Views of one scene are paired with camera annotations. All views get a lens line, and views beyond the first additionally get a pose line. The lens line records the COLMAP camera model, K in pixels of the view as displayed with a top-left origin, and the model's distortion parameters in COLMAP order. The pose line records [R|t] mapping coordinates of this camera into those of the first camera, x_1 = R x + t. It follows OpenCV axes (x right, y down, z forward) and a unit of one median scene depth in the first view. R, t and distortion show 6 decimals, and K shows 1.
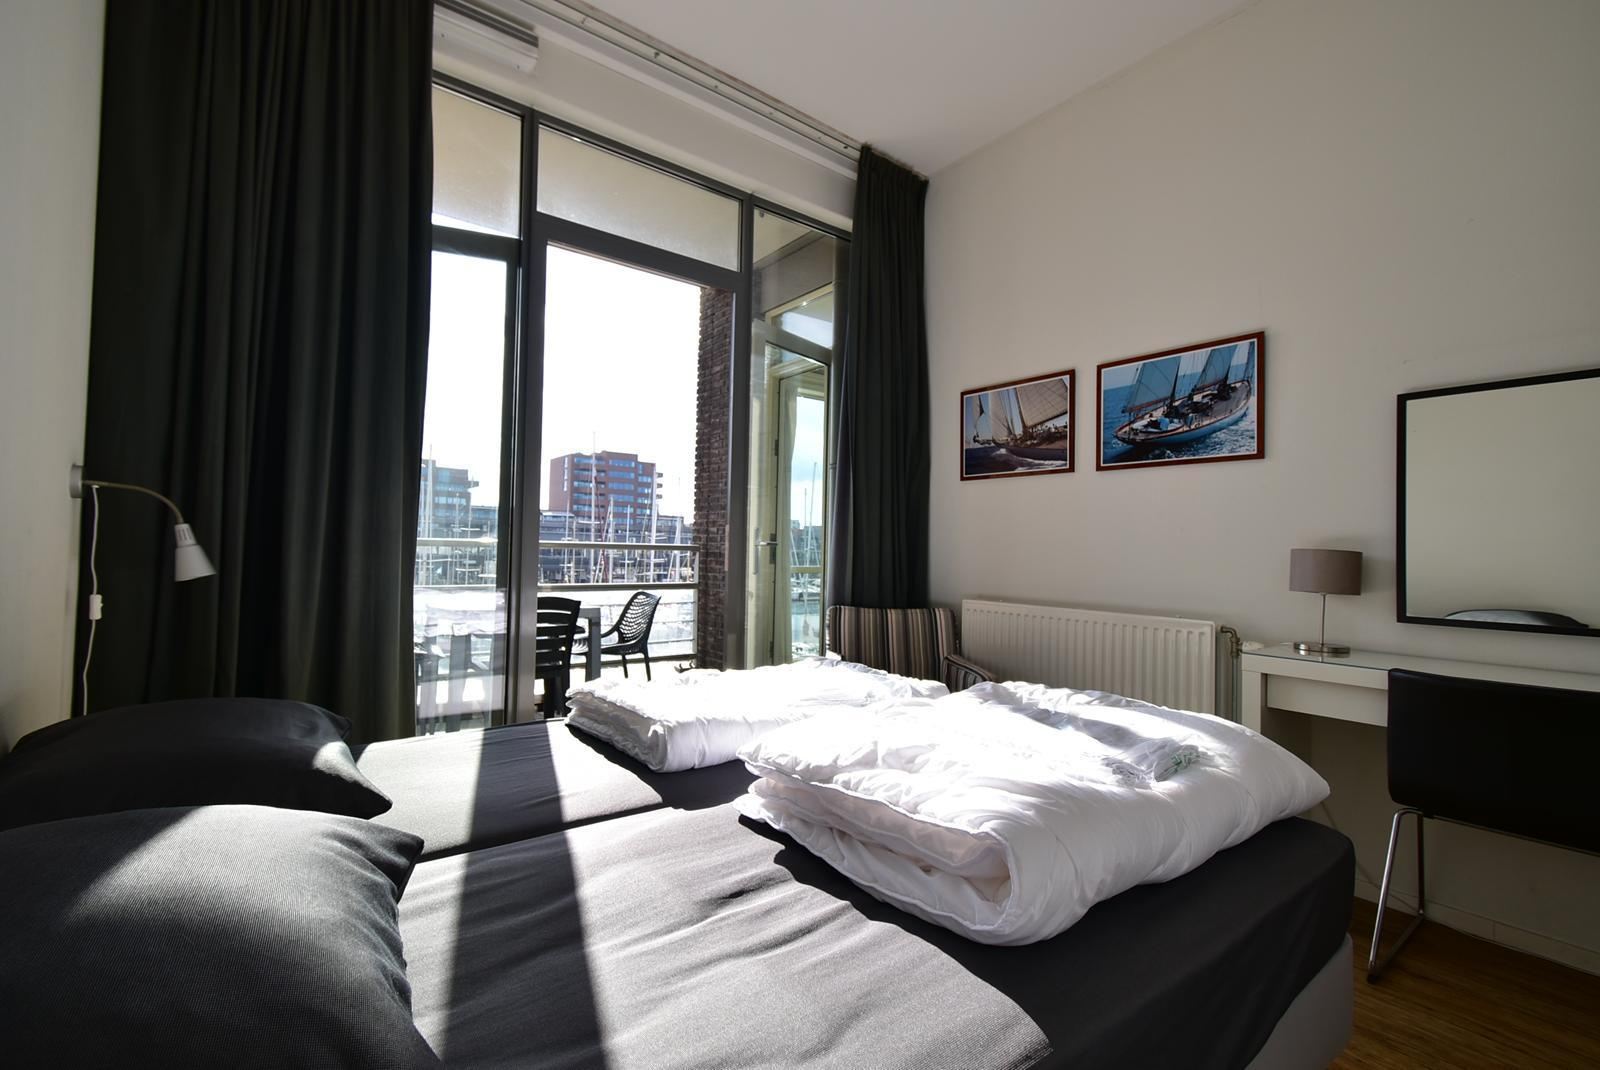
lens RADIAL K [[703.9, 0, 801.4], [0, 703.9, 543.7], [0, 0, 1]] dist [0.002175, -0.000046]
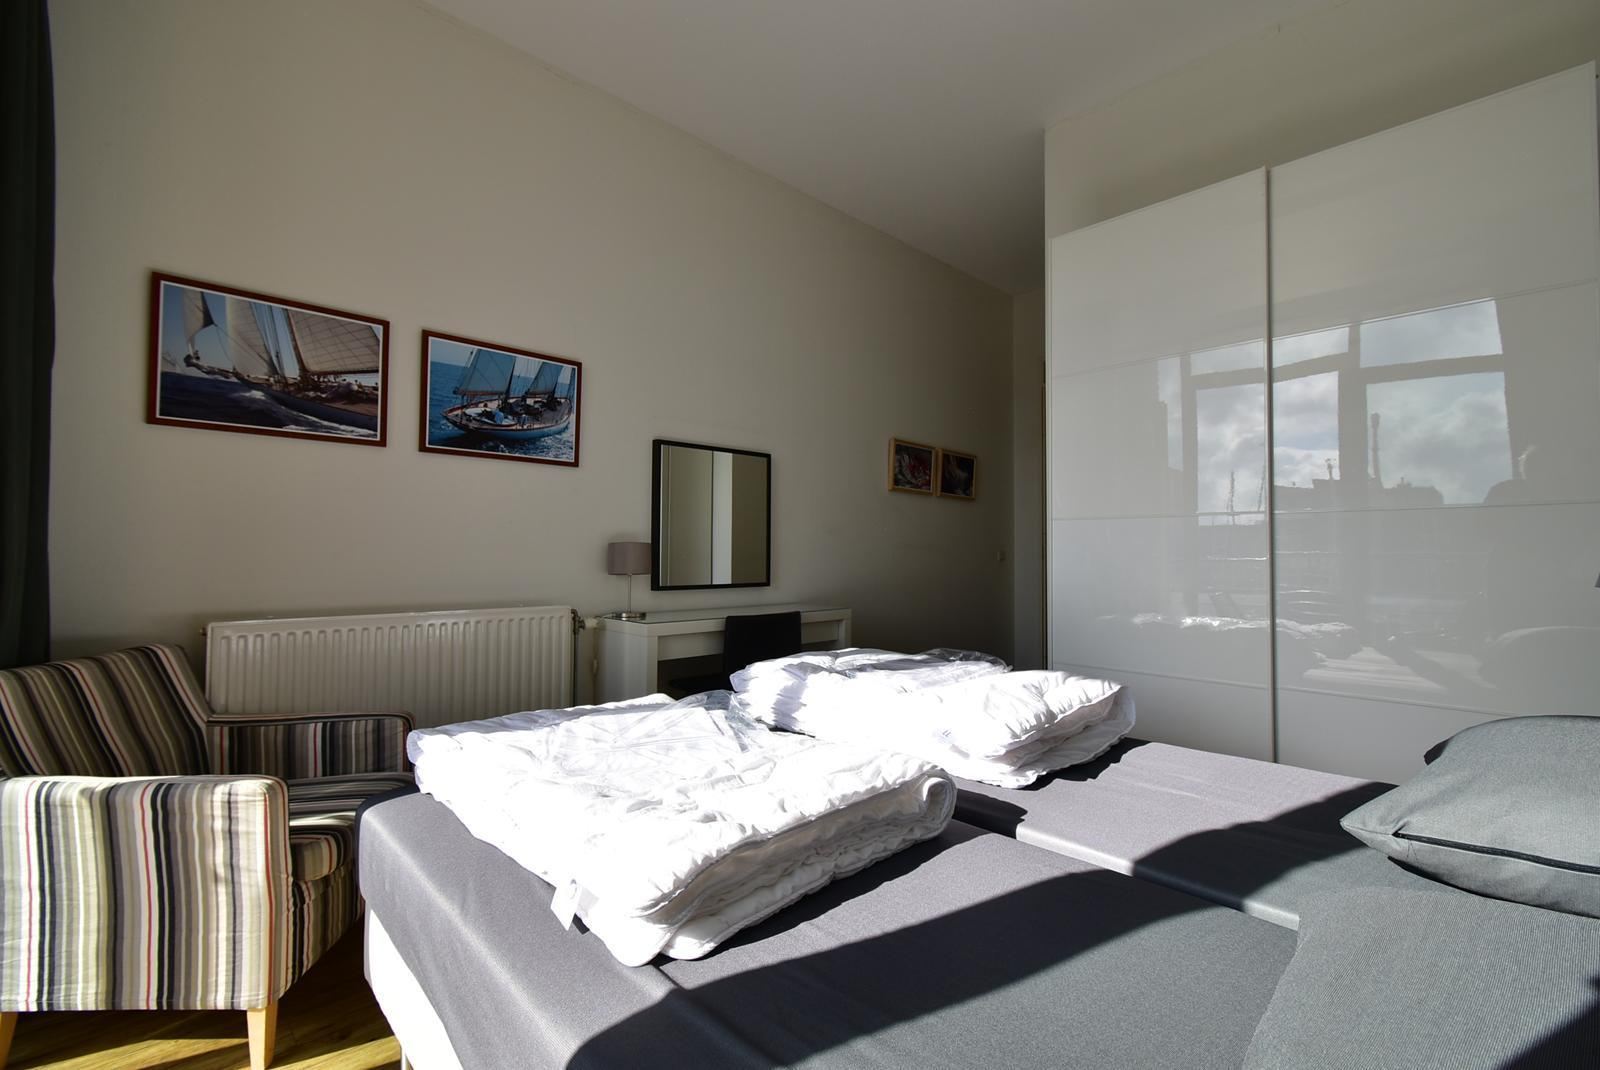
lens RADIAL K [[703.9, 0, 795.6], [0, 703.9, 538.2], [0, 0, 1]] dist [0.002175, -0.000046]
pose [[-0.114104, -0.003101, 0.993464, -0.531046], [-0.018499, 0.999828, 0.000996, -0.005917], [-0.993297, -0.018264, -0.114142, 0.683123]]
